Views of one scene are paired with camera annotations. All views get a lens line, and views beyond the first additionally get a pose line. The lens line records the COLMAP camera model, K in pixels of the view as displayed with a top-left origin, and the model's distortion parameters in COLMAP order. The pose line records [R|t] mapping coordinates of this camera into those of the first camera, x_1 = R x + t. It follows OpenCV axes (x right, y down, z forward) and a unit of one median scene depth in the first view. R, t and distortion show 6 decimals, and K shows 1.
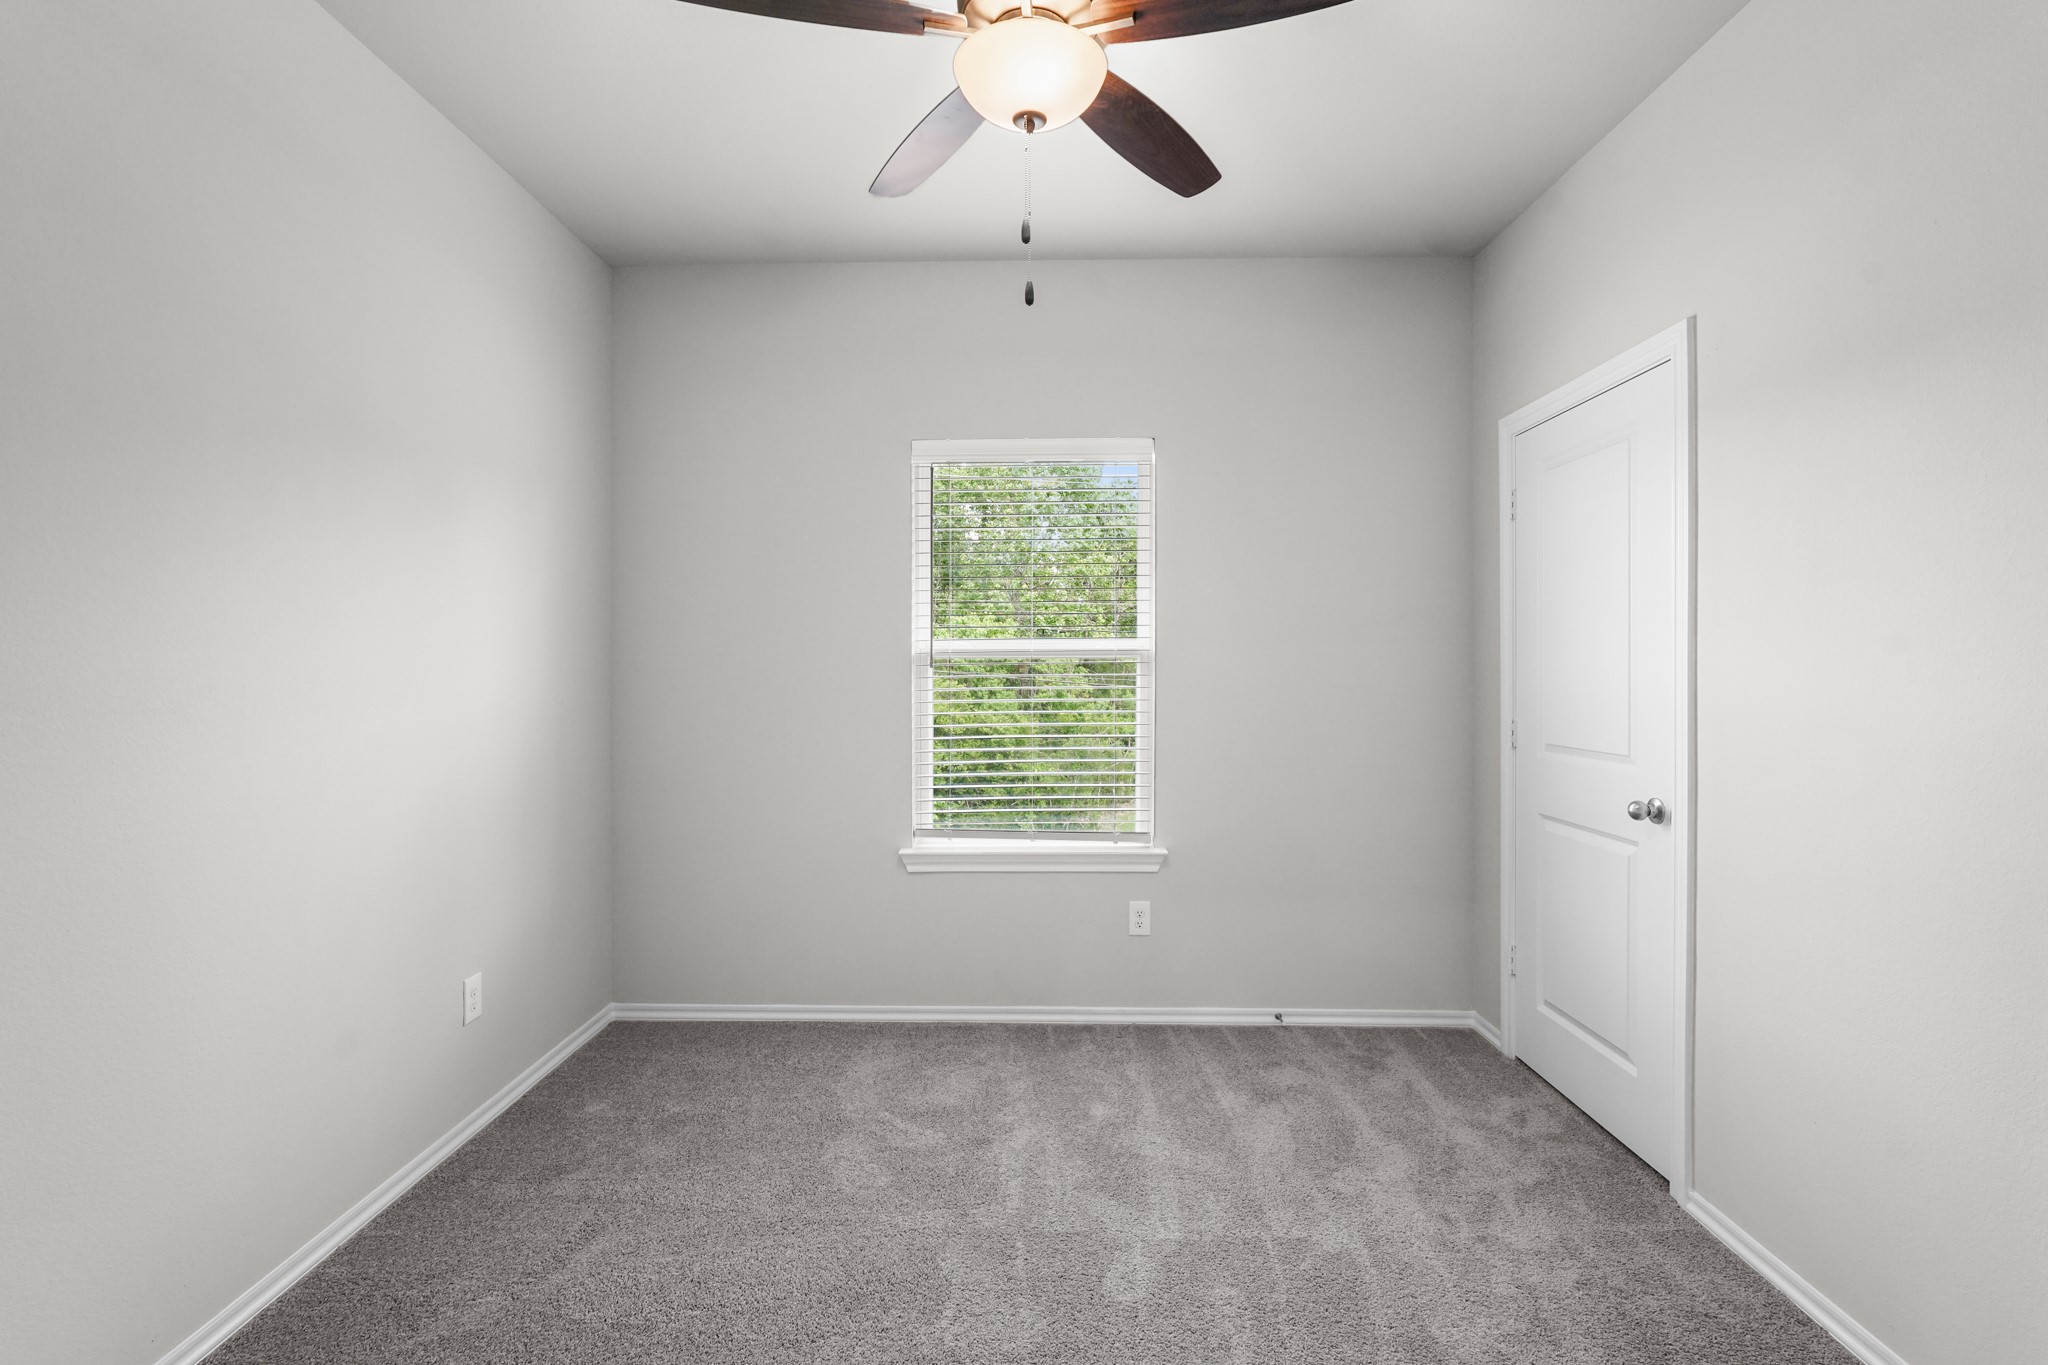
lens RADIAL K [[907.4, 0, 1022.2], [0, 907.4, 670.2], [0, 0, 1]] dist [-0.000961, 0.000030]
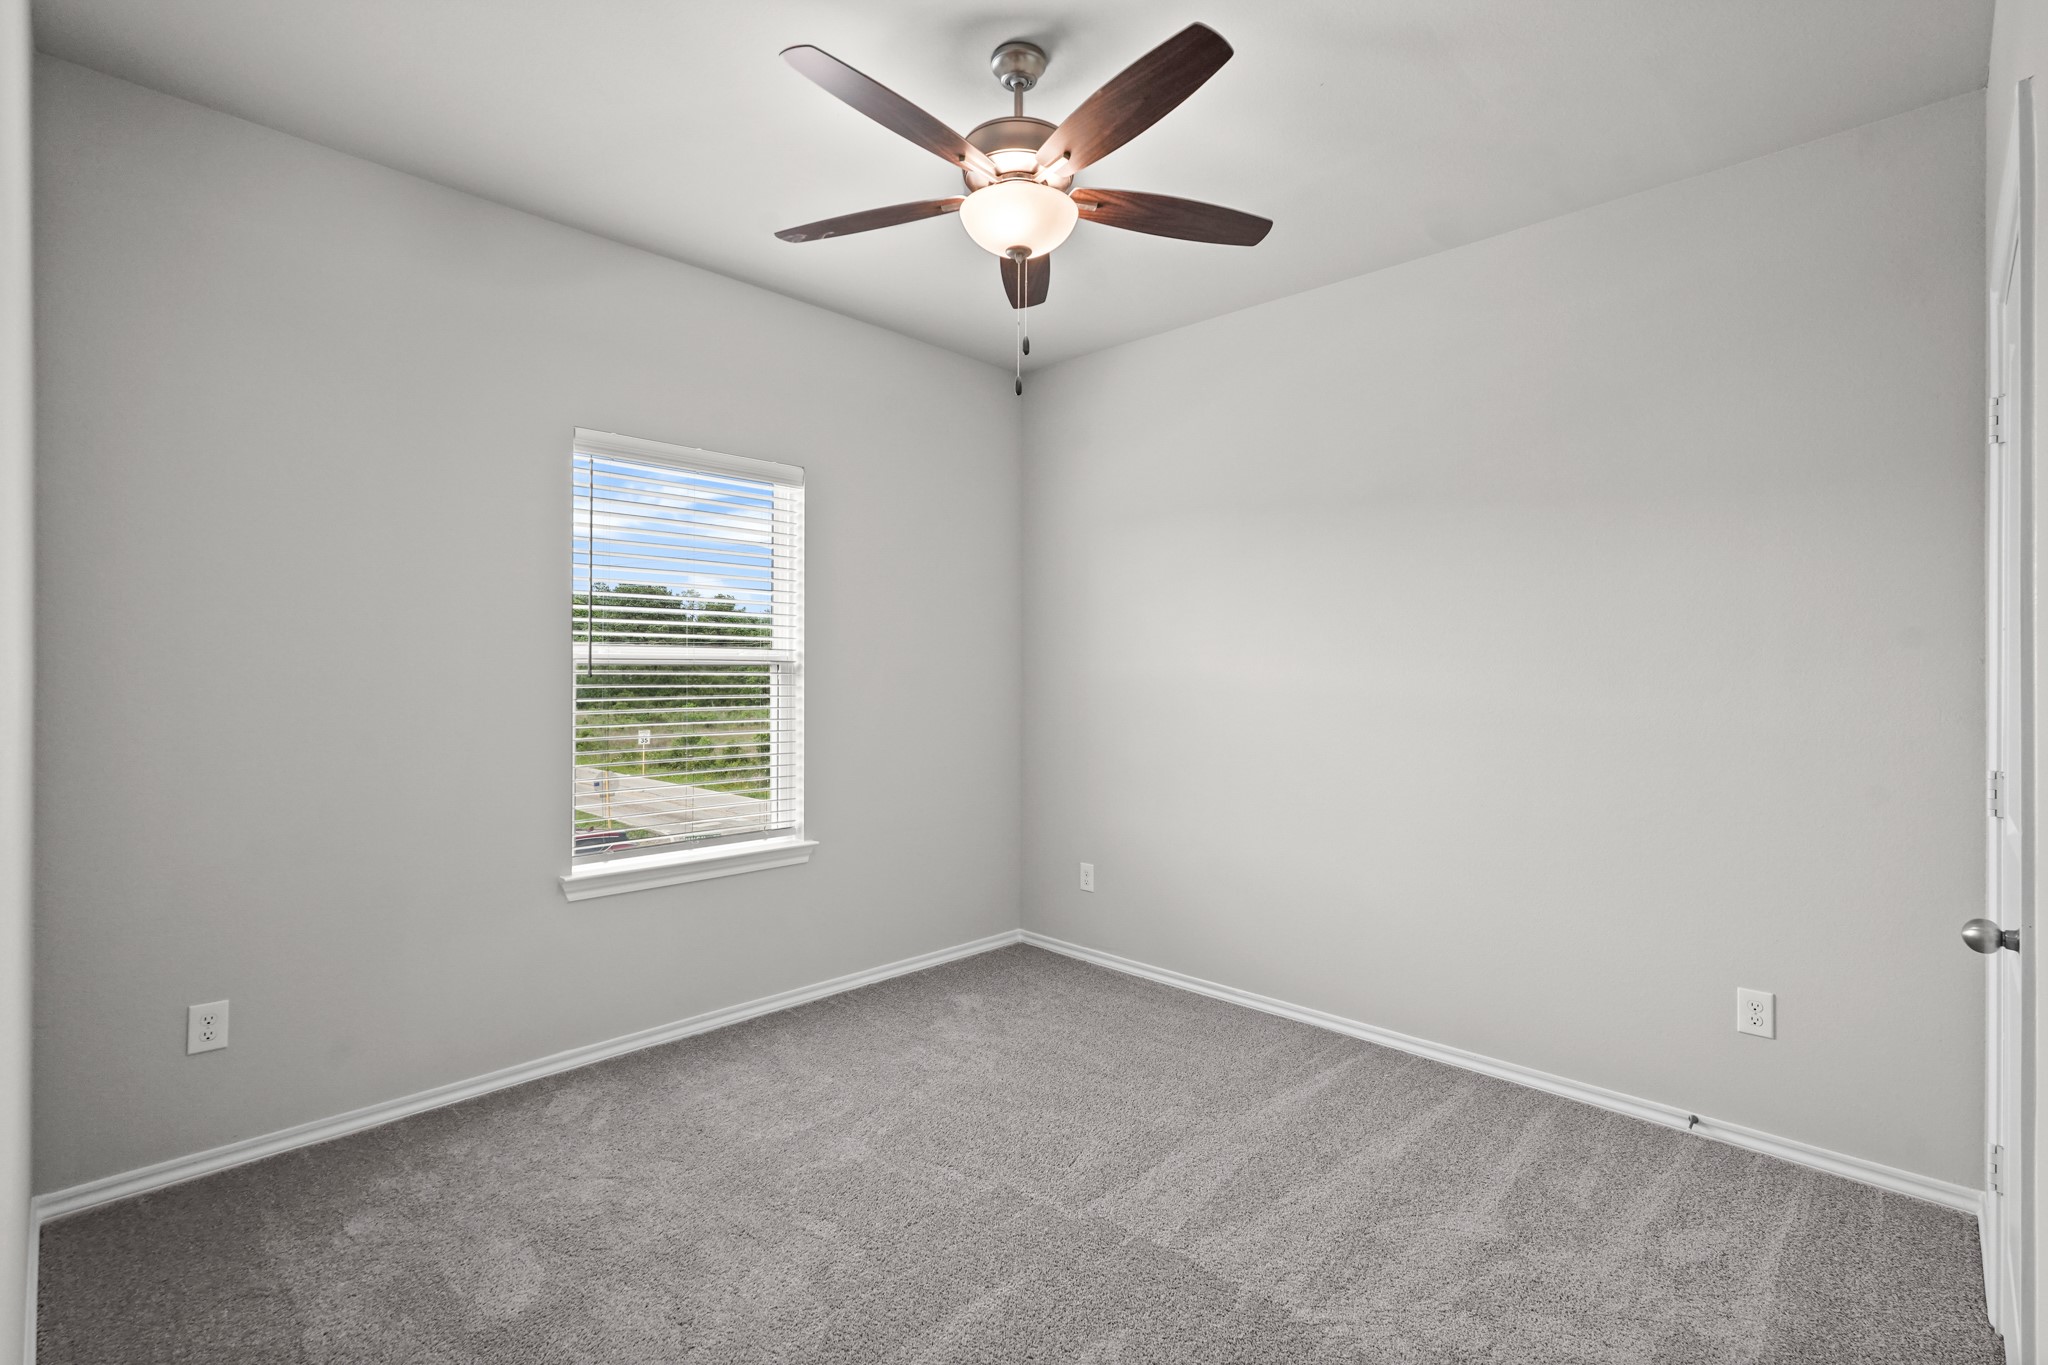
lens RADIAL K [[943.5, 0, 1024.0], [0, 943.5, 682.5], [0, 0, 1]] dist [0.001042, 0.000774]
pose [[0.668454, 0.002564, 0.743749, -0.532375], [0.000630, 0.999992, -0.004014, 0.010059], [-0.743754, 0.003151, 0.668446, 0.043942]]
